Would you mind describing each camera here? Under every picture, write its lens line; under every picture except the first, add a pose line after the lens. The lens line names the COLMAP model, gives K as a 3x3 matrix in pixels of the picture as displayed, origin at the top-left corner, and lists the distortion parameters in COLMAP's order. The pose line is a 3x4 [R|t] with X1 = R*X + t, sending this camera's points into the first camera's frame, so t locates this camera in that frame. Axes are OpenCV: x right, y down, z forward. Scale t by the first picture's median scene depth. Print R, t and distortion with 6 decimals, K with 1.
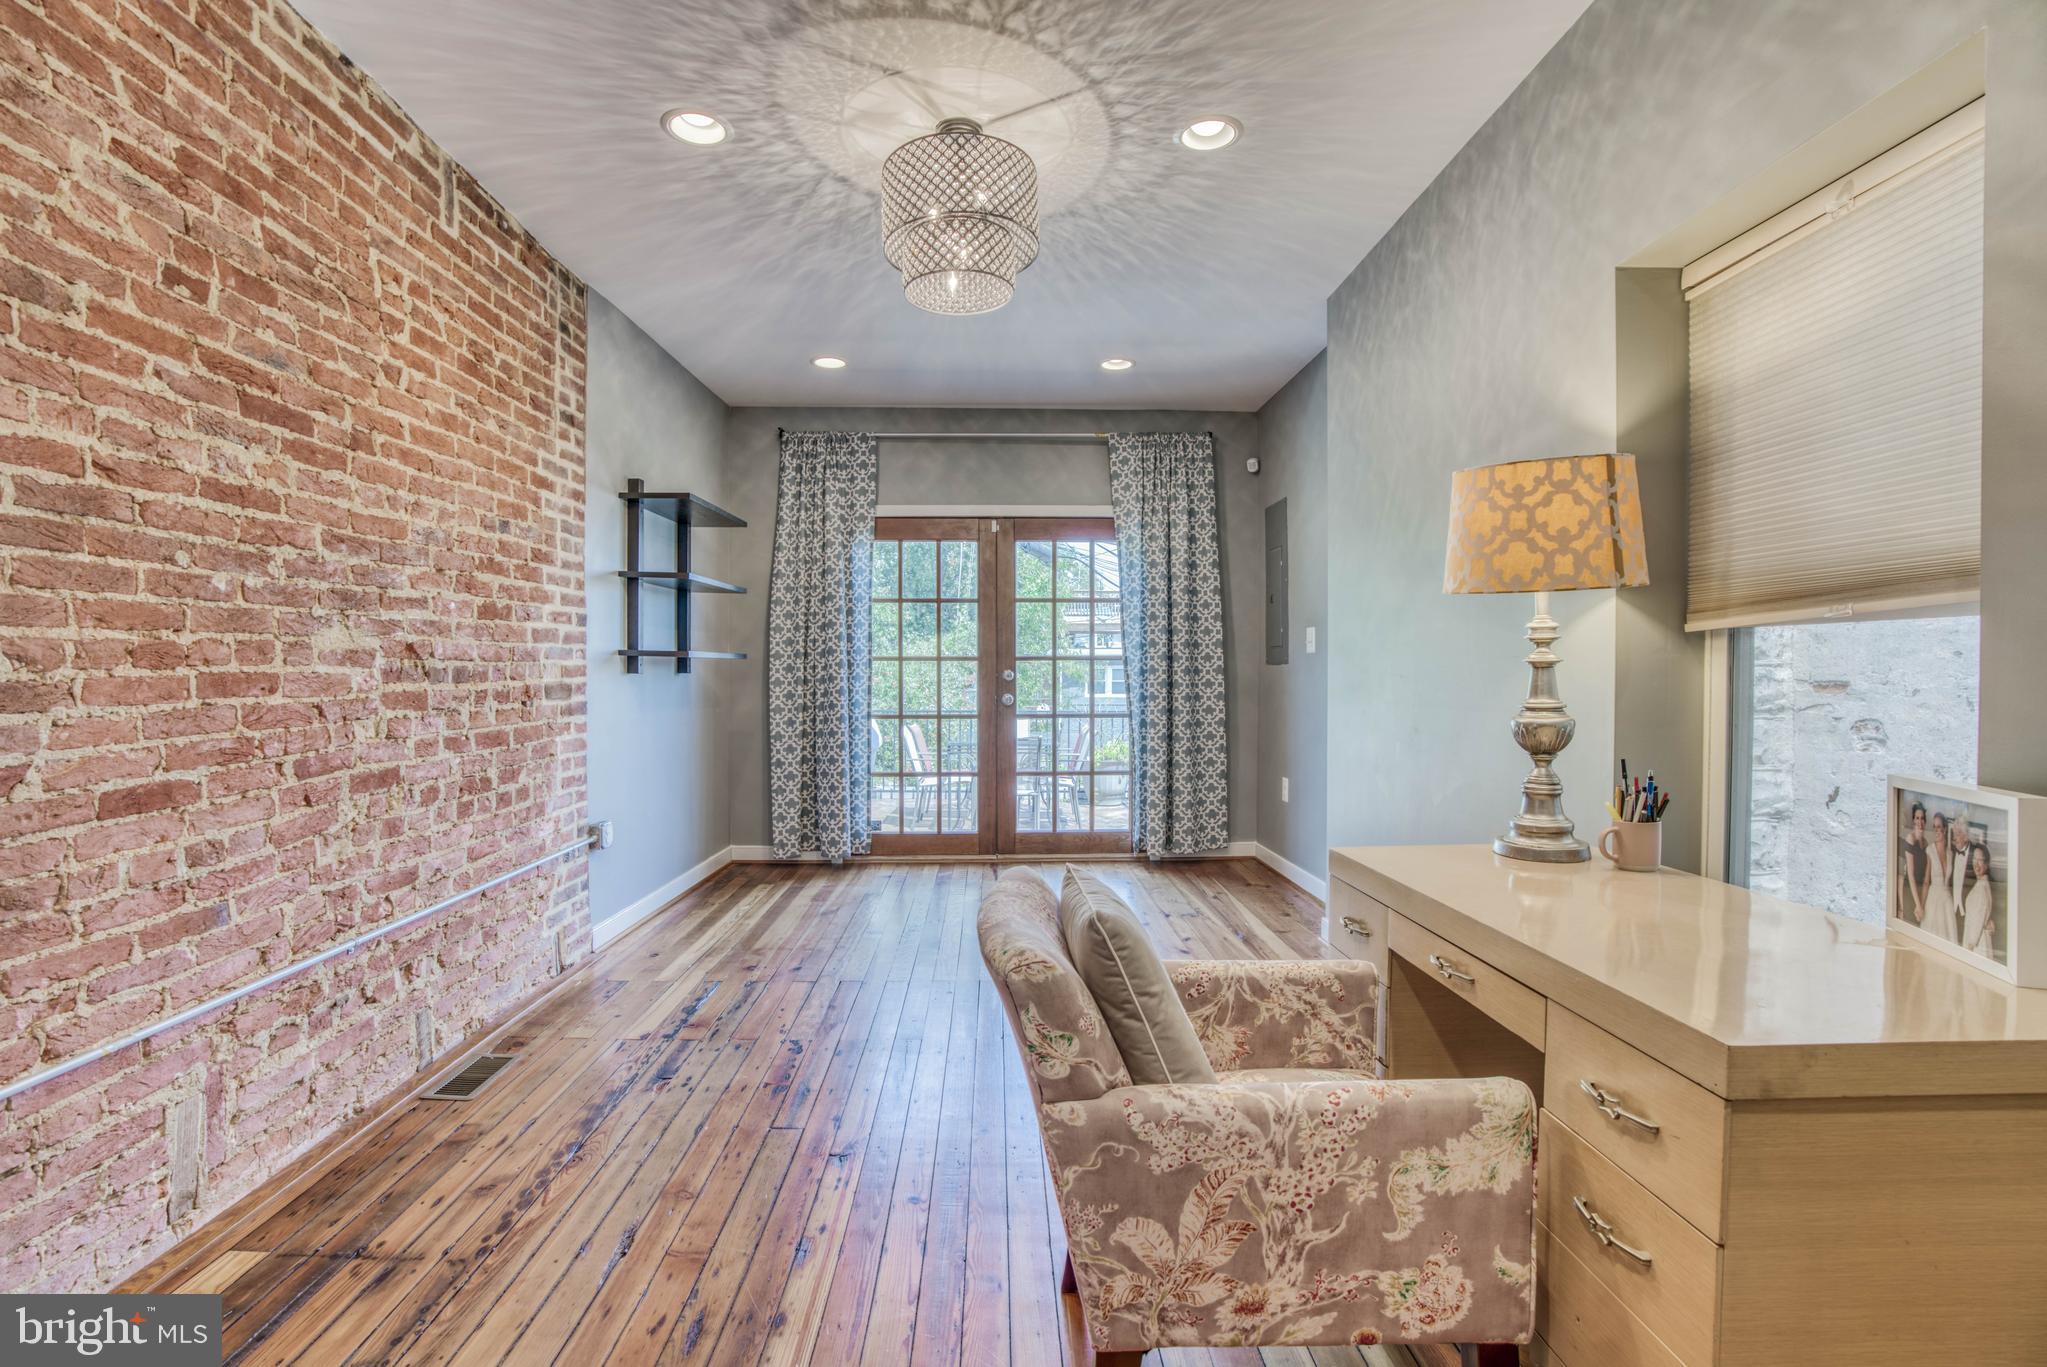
lens RADIAL K [[934.5, 0, 1011.6], [0, 934.5, 688.1], [0, 0, 1]] dist [-0.074350, 0.030037]
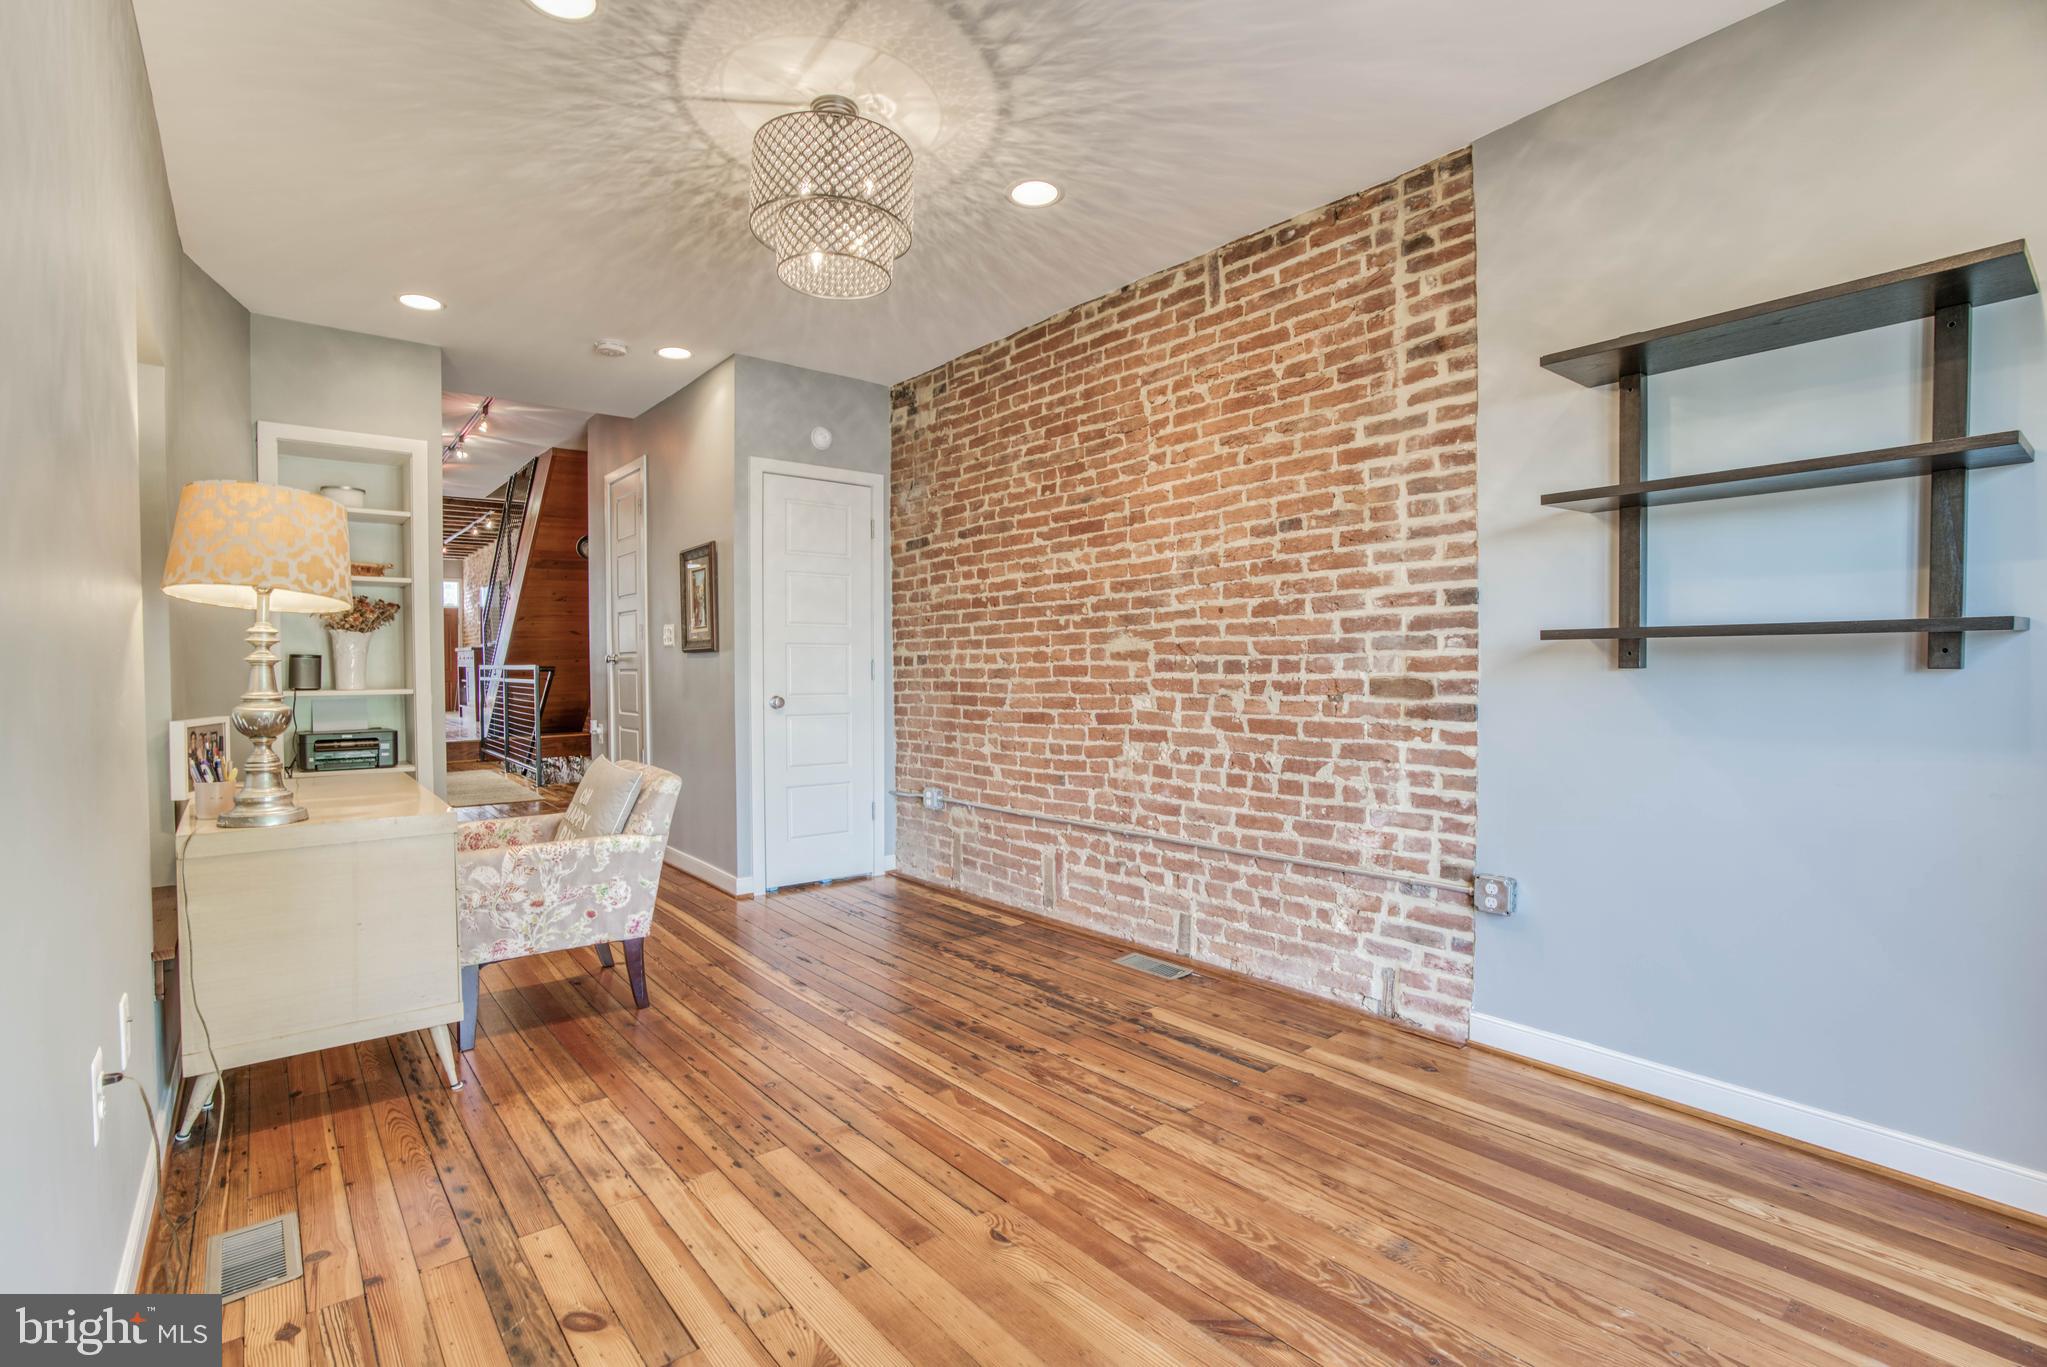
lens RADIAL K [[934.5, 0, 1011.6], [0, 934.5, 688.1], [0, 0, 1]] dist [-0.074350, 0.030037]
pose [[-0.779032, 0.019555, -0.626680, 0.387313], [-0.007764, 0.999136, 0.040828, -0.034277], [0.626937, 0.036672, -0.778207, 1.770821]]
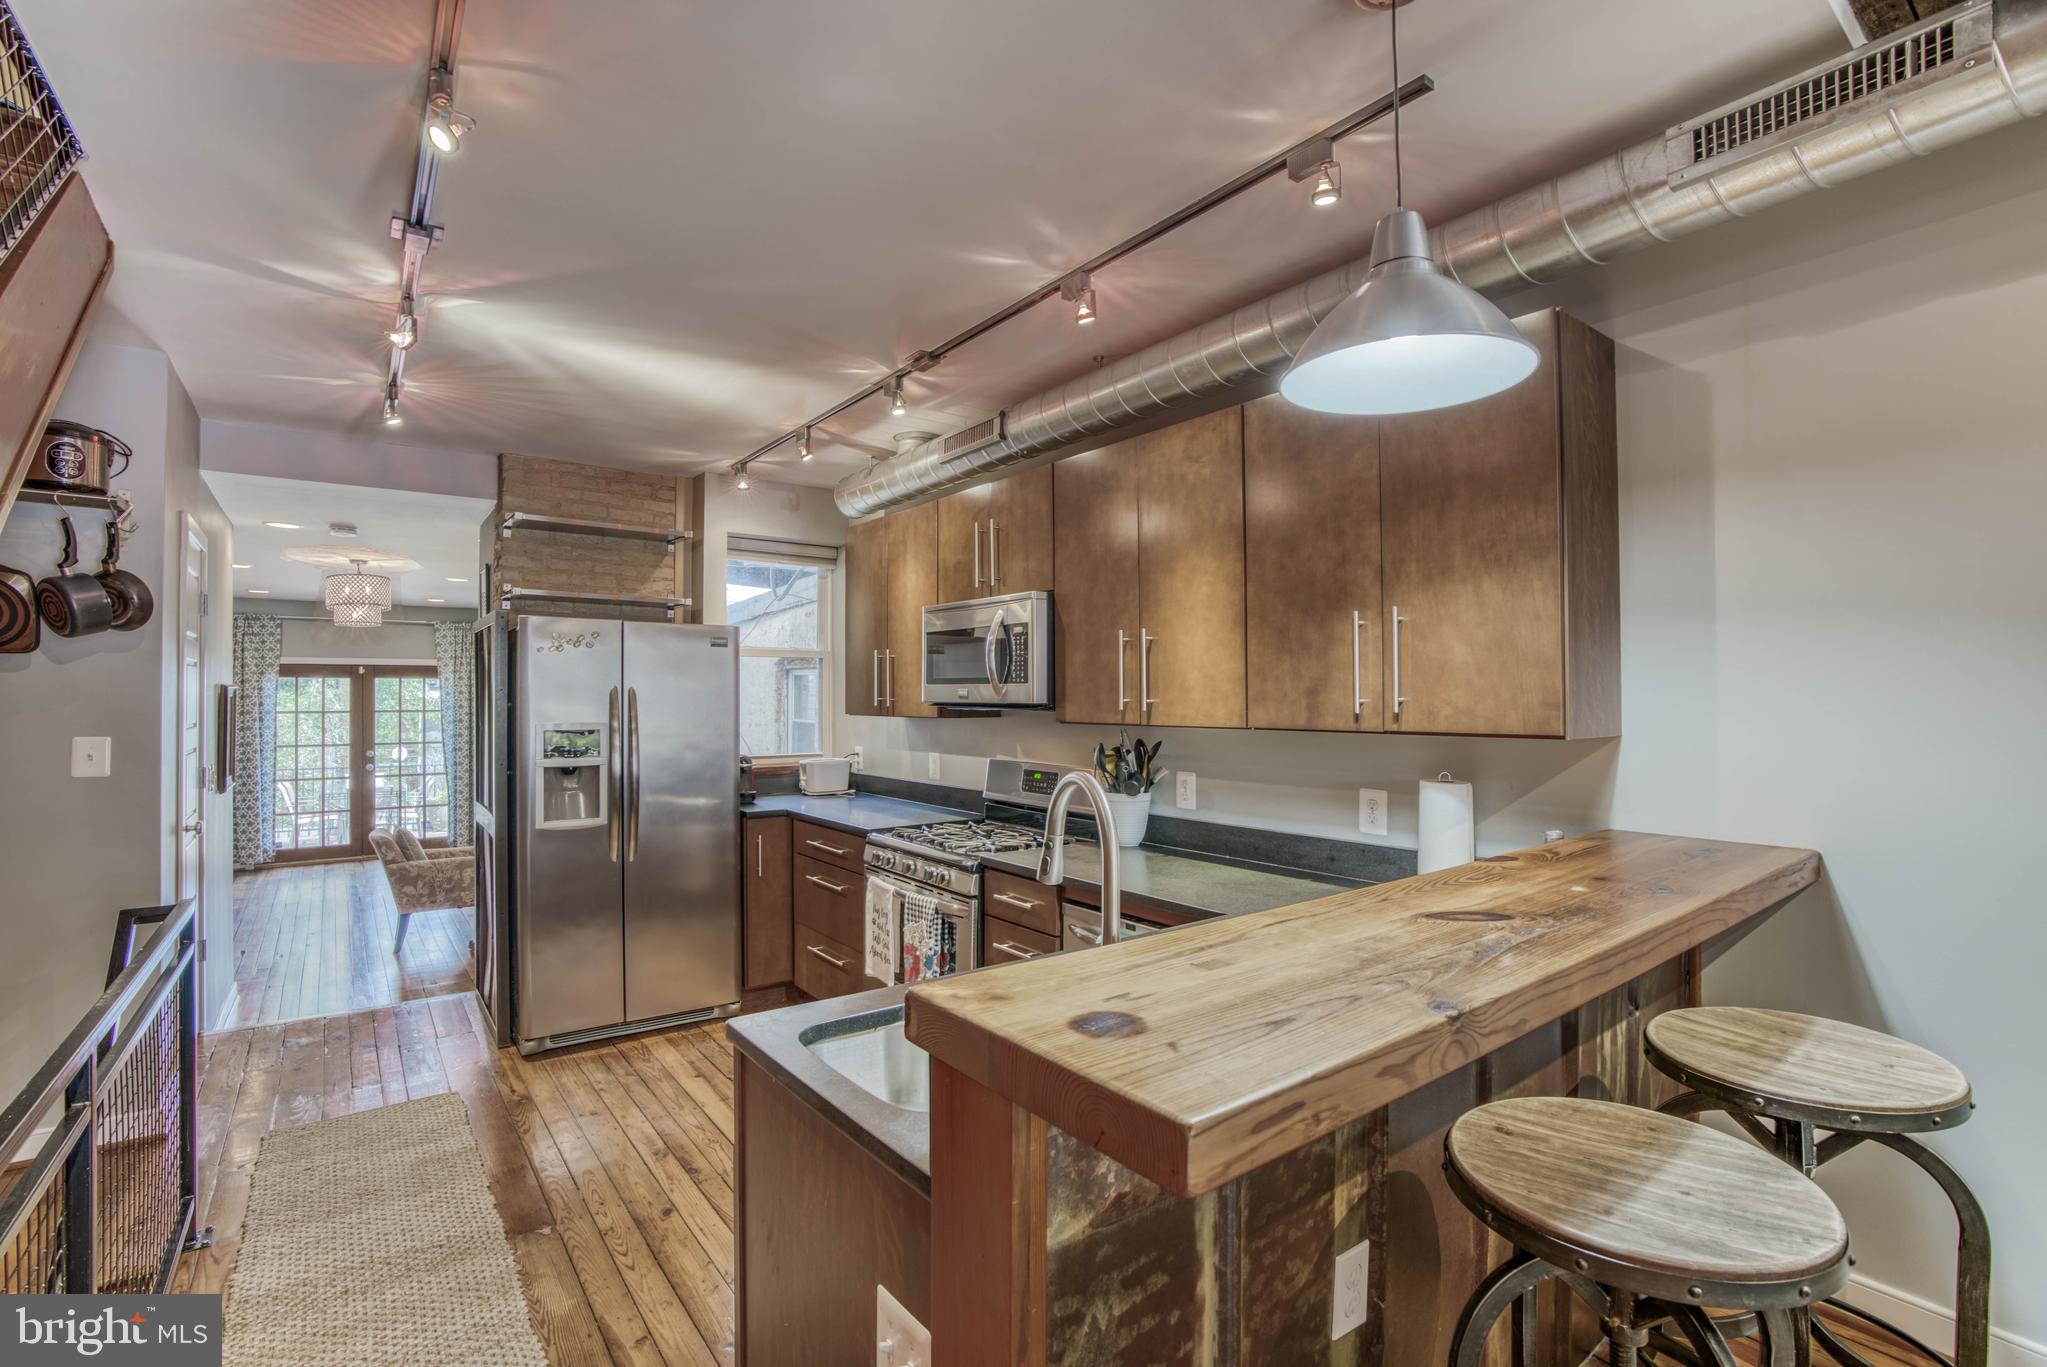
lens RADIAL K [[934.5, 0, 1011.6], [0, 934.5, 688.1], [0, 0, 1]] dist [-0.074350, 0.030037]
pose [[0.812116, 0.005661, 0.583469, -0.038419], [0.012119, 0.999574, -0.026567, -0.156538], [-0.583370, 0.028646, 0.811701, -2.234517]]
